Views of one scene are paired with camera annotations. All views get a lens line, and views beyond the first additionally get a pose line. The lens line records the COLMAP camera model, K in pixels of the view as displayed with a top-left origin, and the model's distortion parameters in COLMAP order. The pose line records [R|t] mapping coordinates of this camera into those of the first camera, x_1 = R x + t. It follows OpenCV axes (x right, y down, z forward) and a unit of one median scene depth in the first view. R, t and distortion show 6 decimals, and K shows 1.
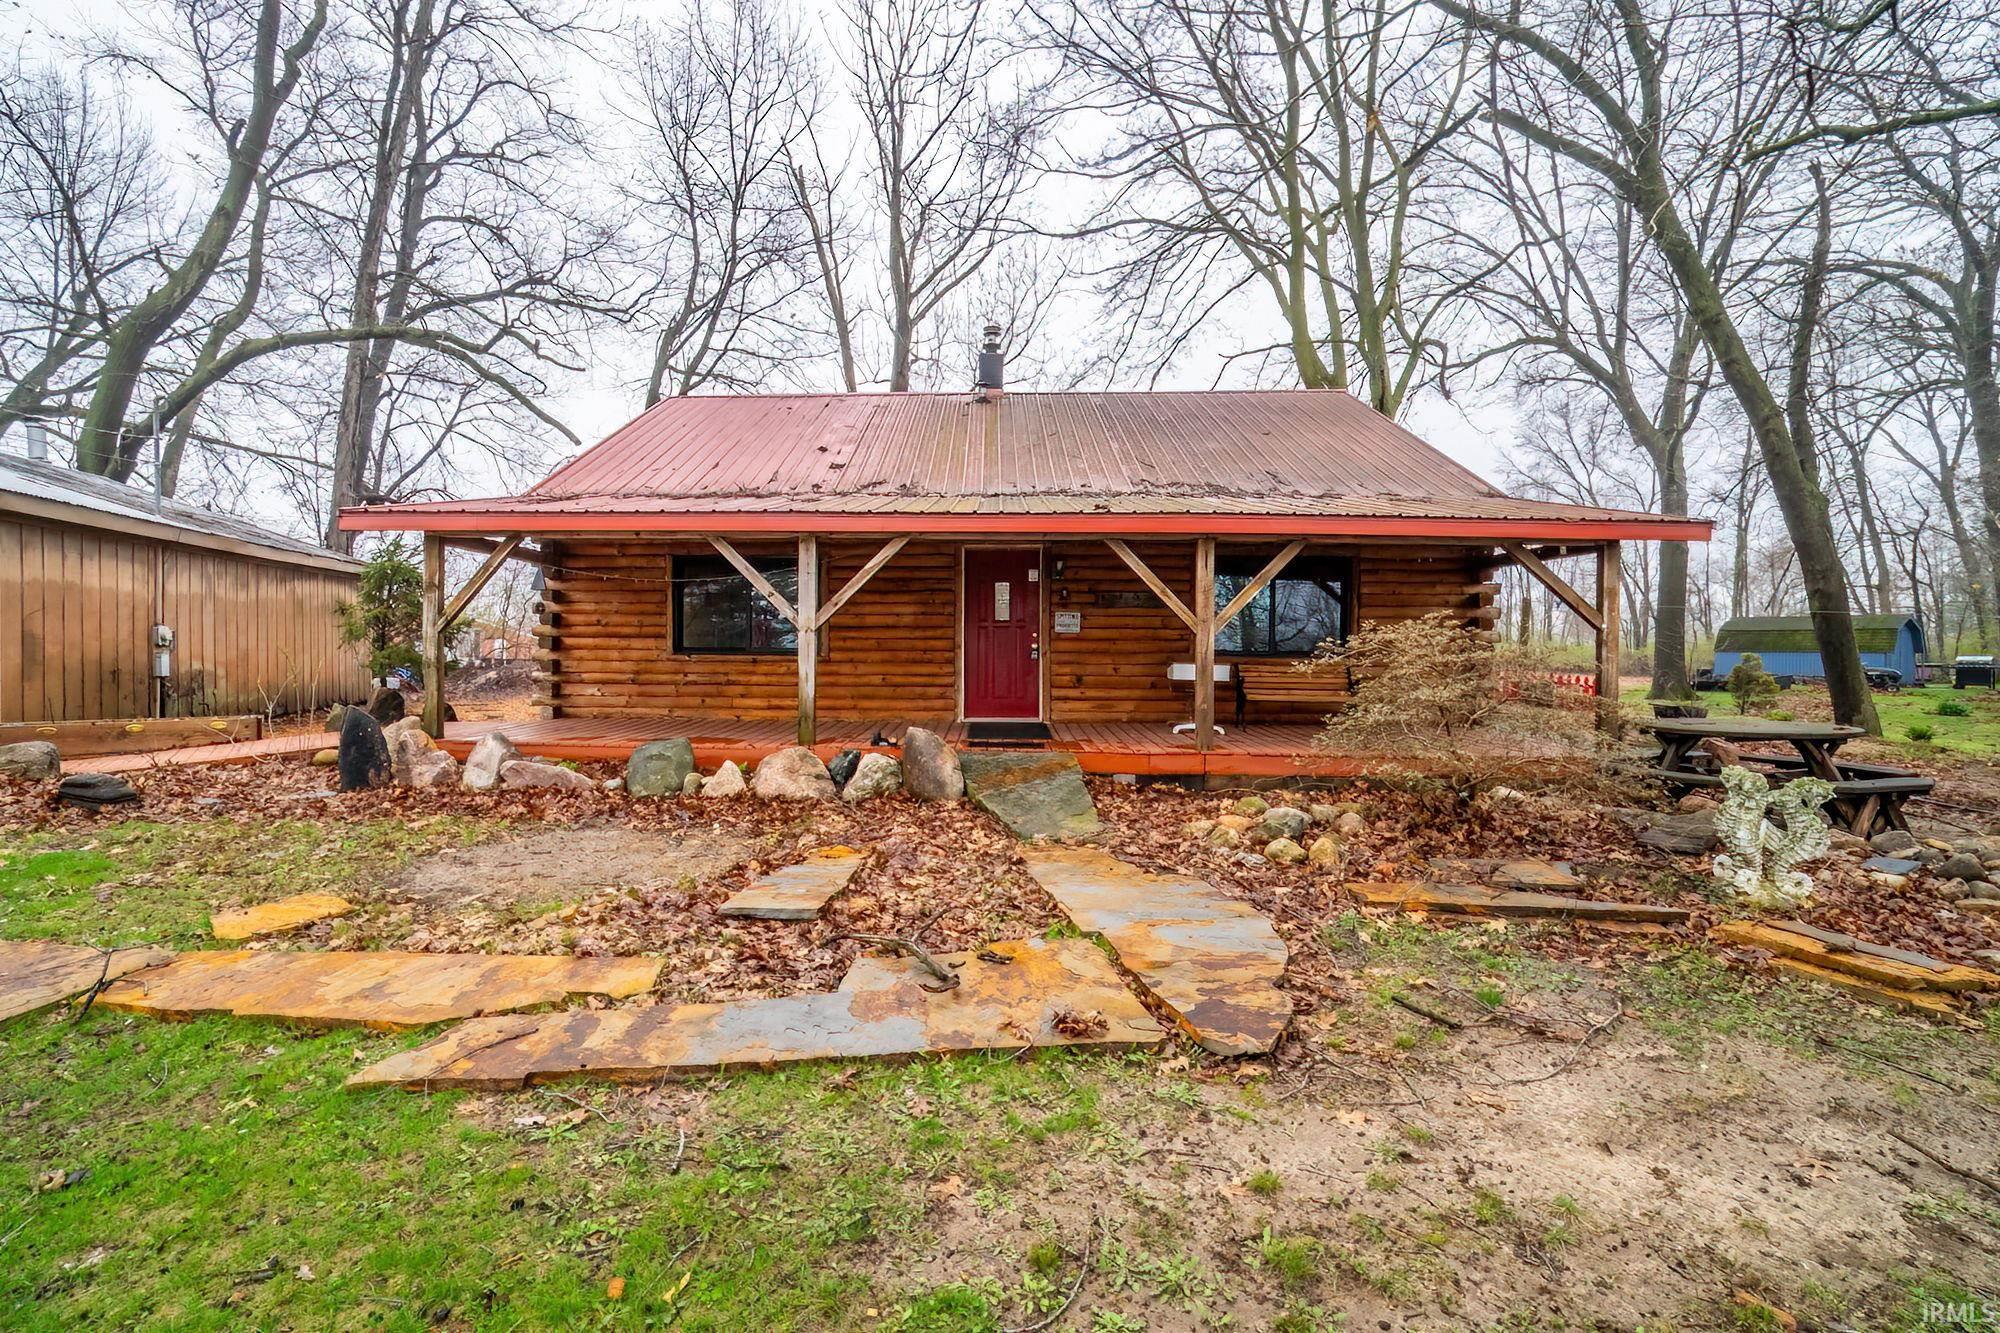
lens RADIAL K [[885.7, 0, 961.1], [0, 885.7, 675.7], [0, 0, 1]] dist [-0.002831, 0.000153]
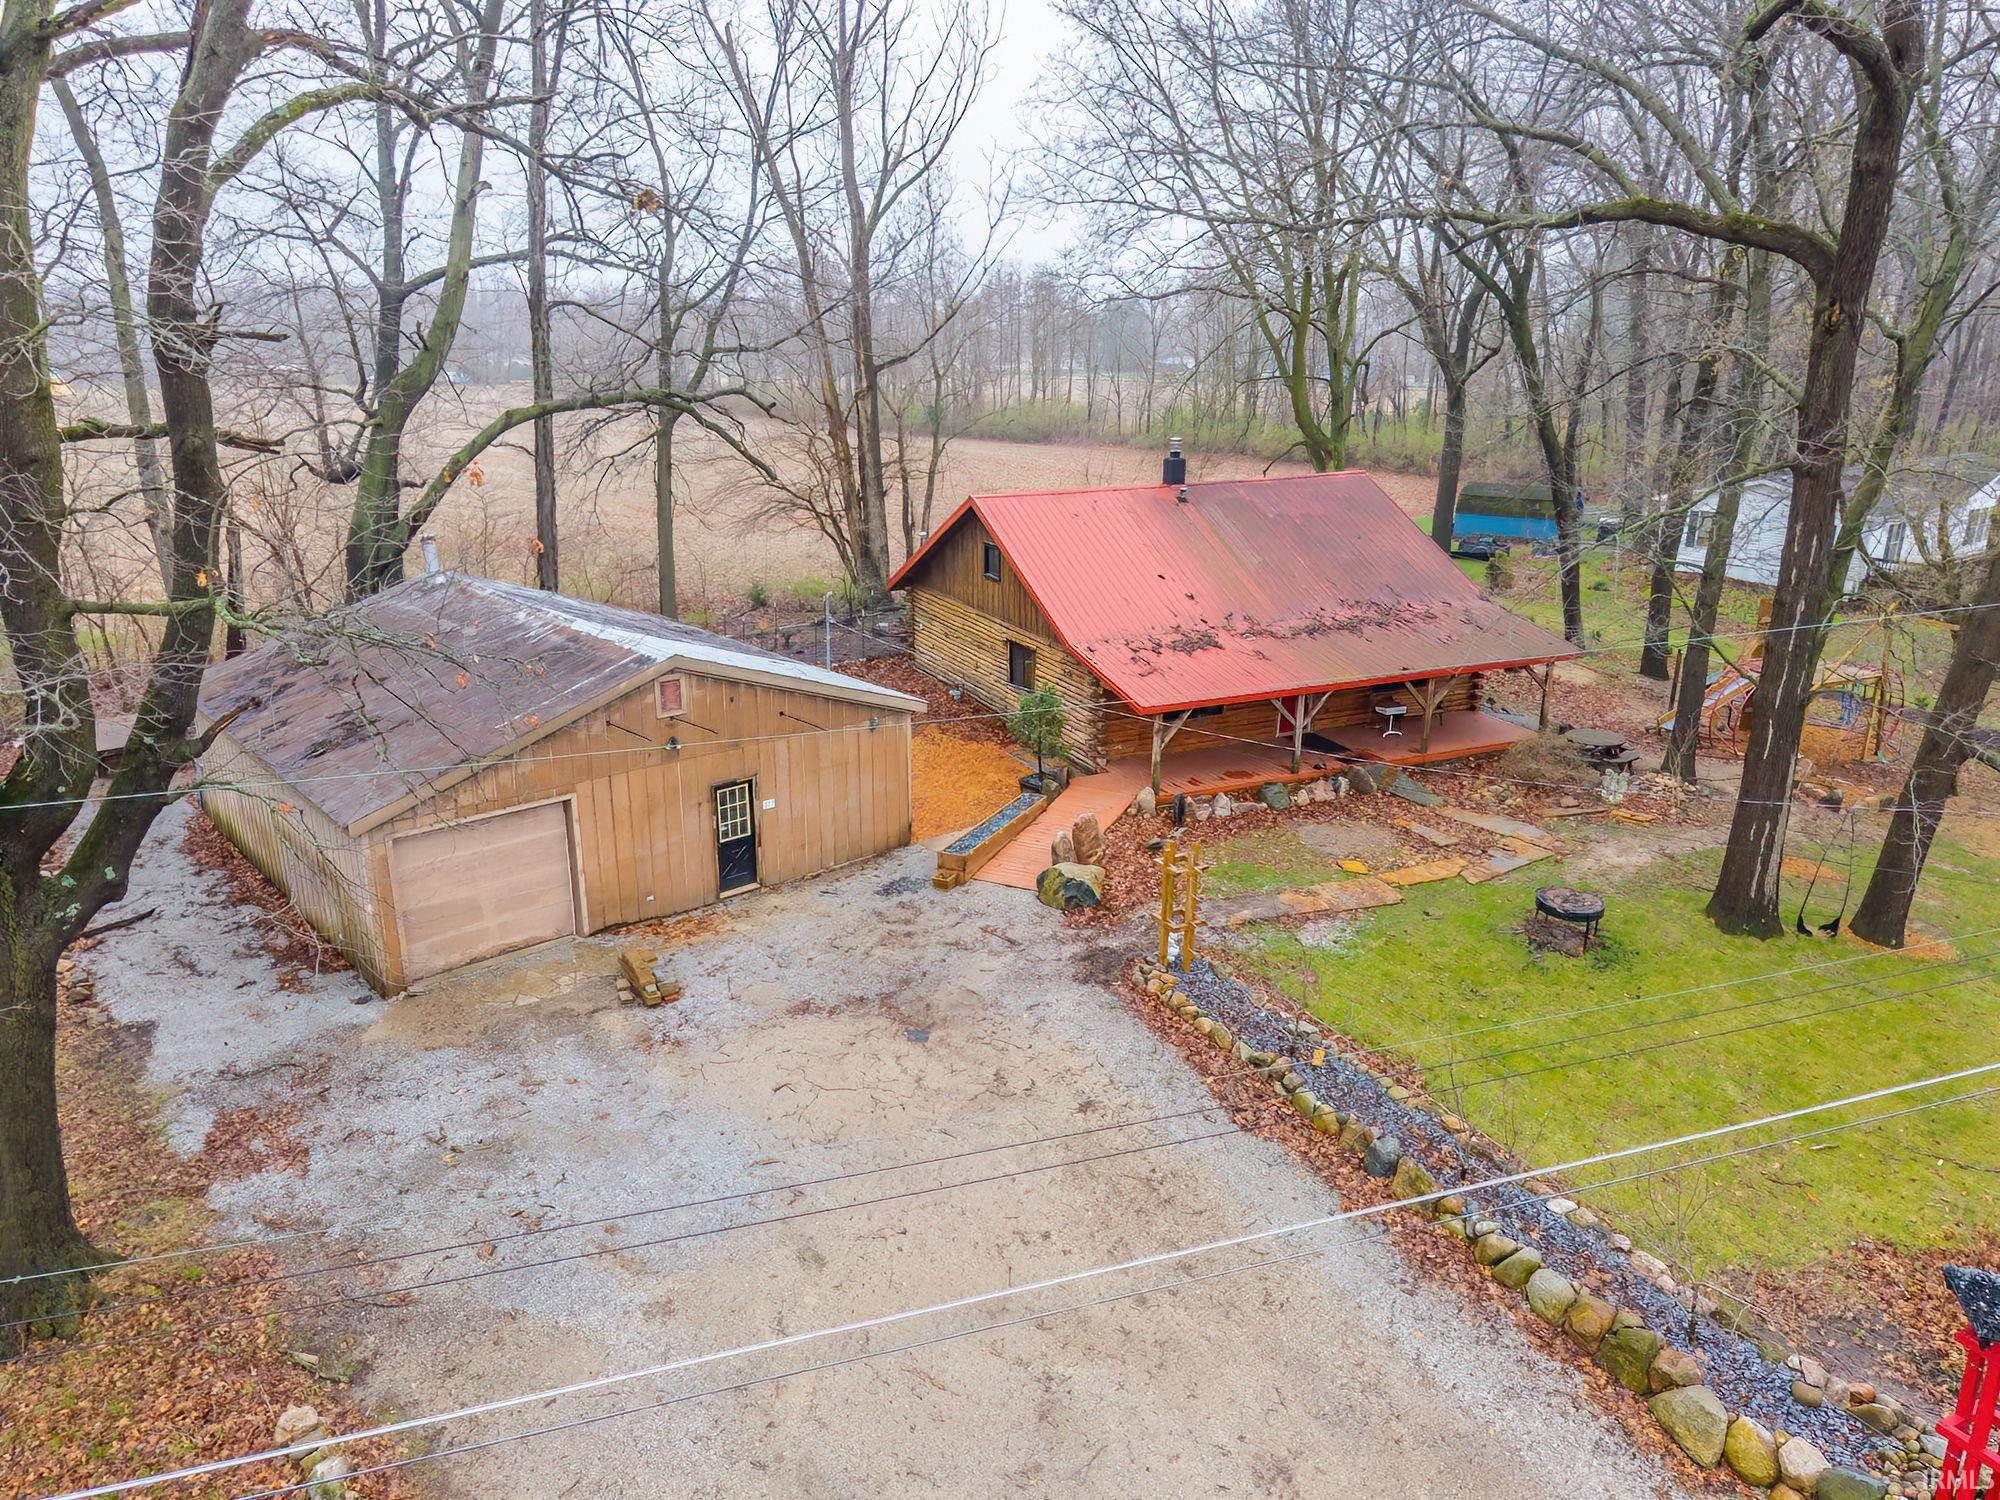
lens RADIAL K [[1333.4, 0, 1002.5], [0, 1333.4, 751.5], [0, 0, 1]] dist [0.046565, -0.004612]
pose [[0.885048, -0.140633, 0.443749, -2.548048], [0.014865, 0.961325, 0.275015, -1.017227], [-0.465263, -0.236805, 0.852909, -1.752619]]
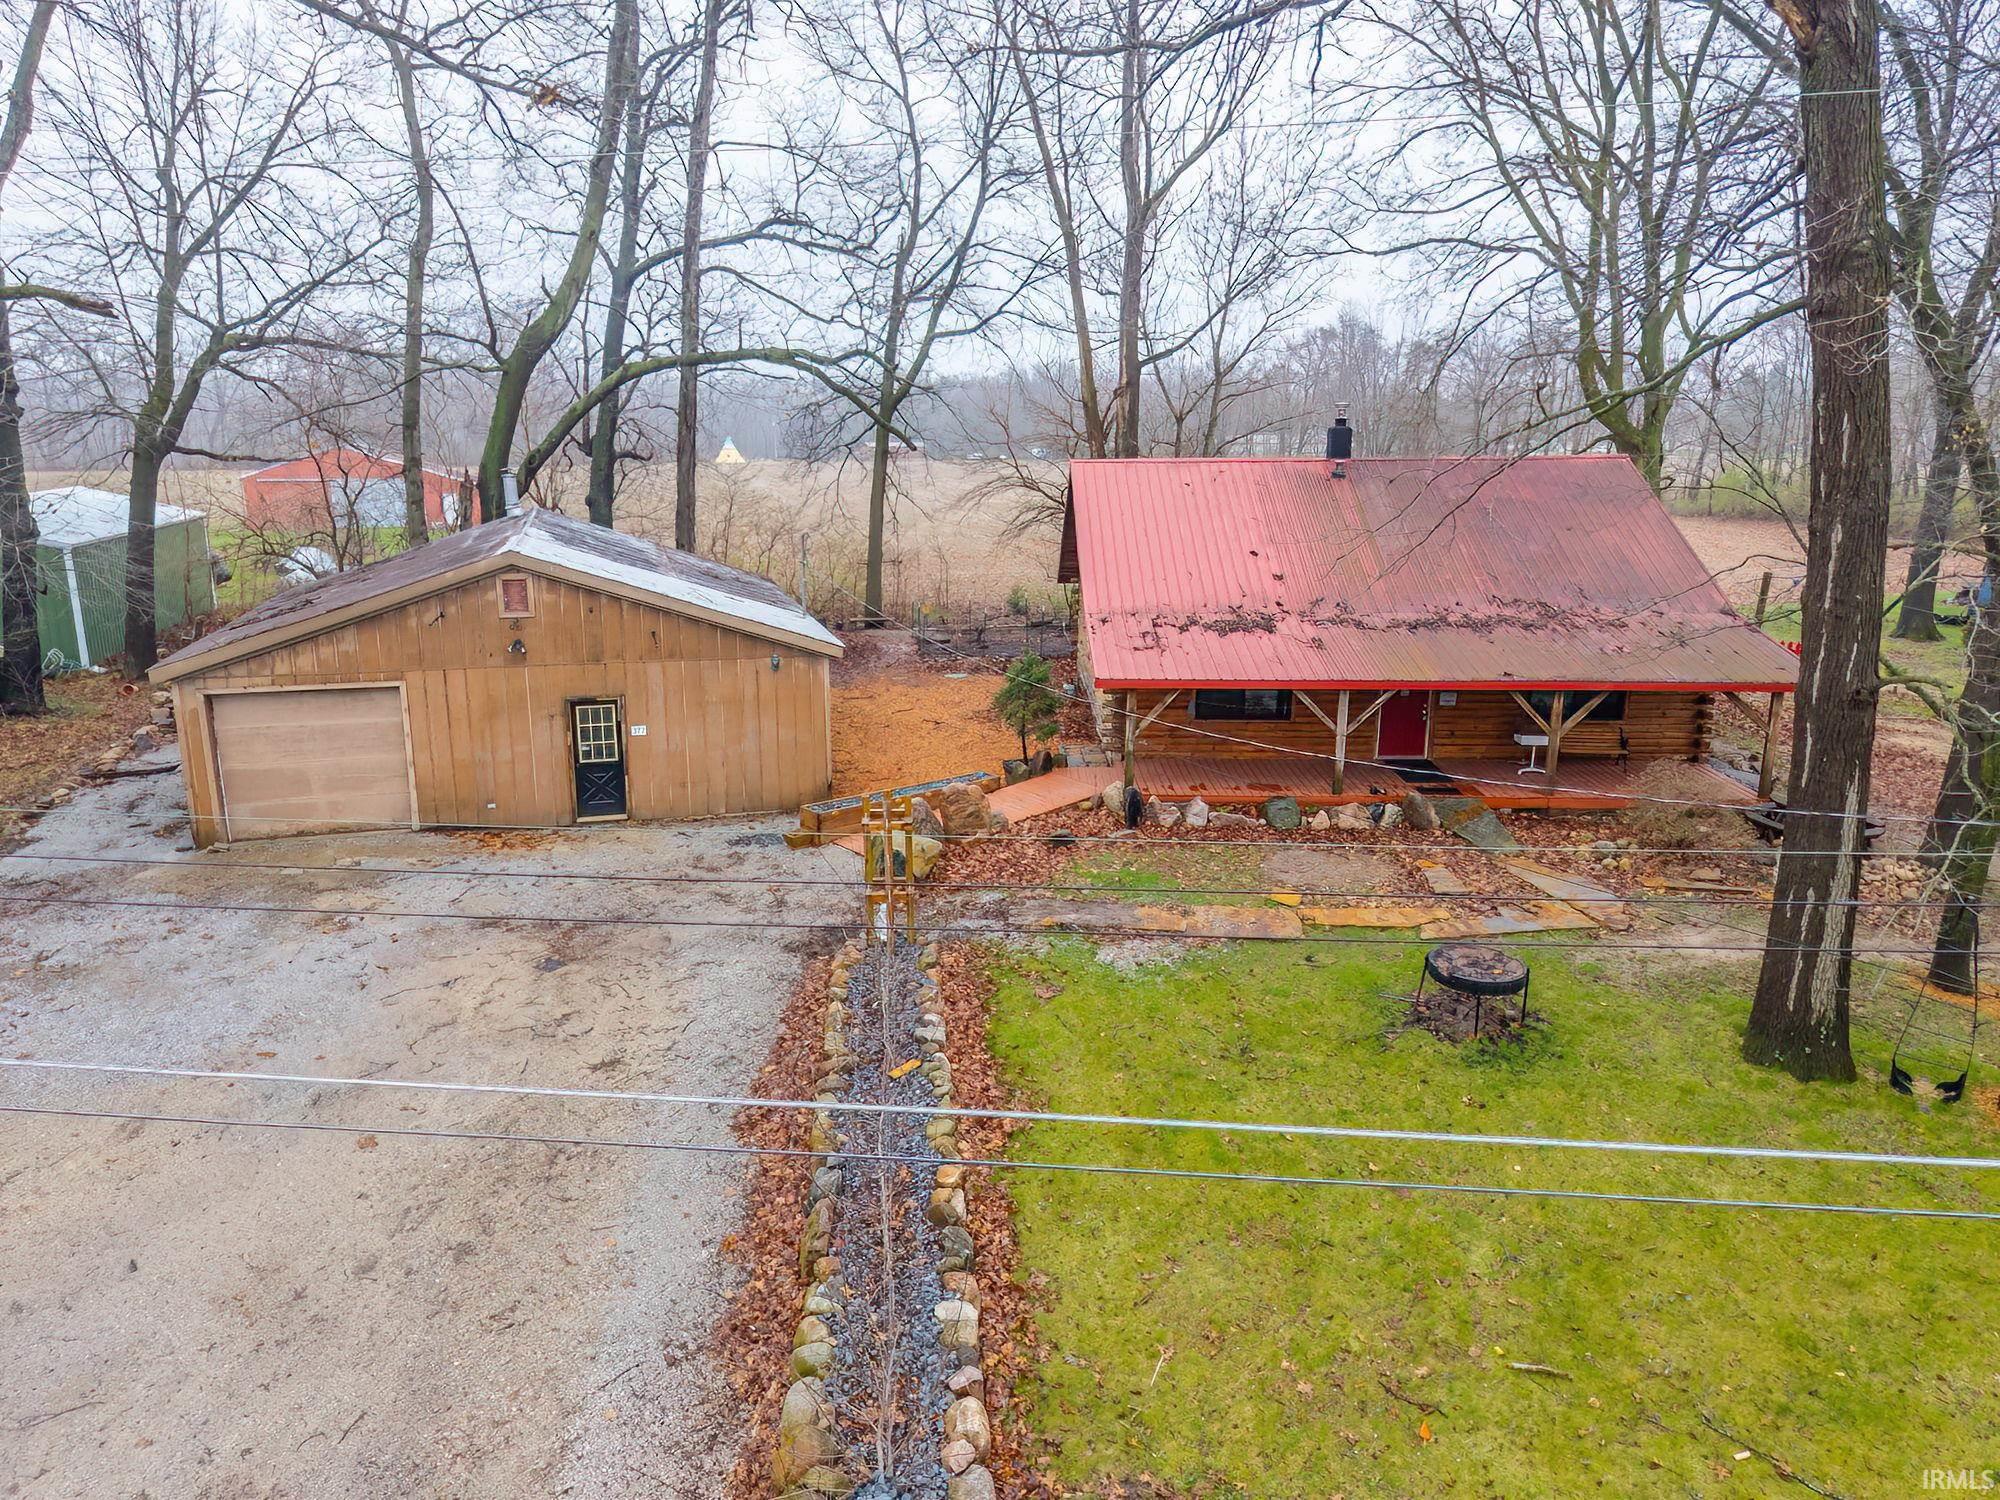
lens RADIAL K [[1333.4, 0, 999.5], [0, 1333.4, 750.8], [0, 0, 1]] dist [0.046565, -0.004612]
pose [[0.999307, -0.011880, 0.035267, -1.018908], [0.004255, 0.977933, 0.208877, -0.626492], [-0.036971, -0.208583, 0.977306, -1.776847]]
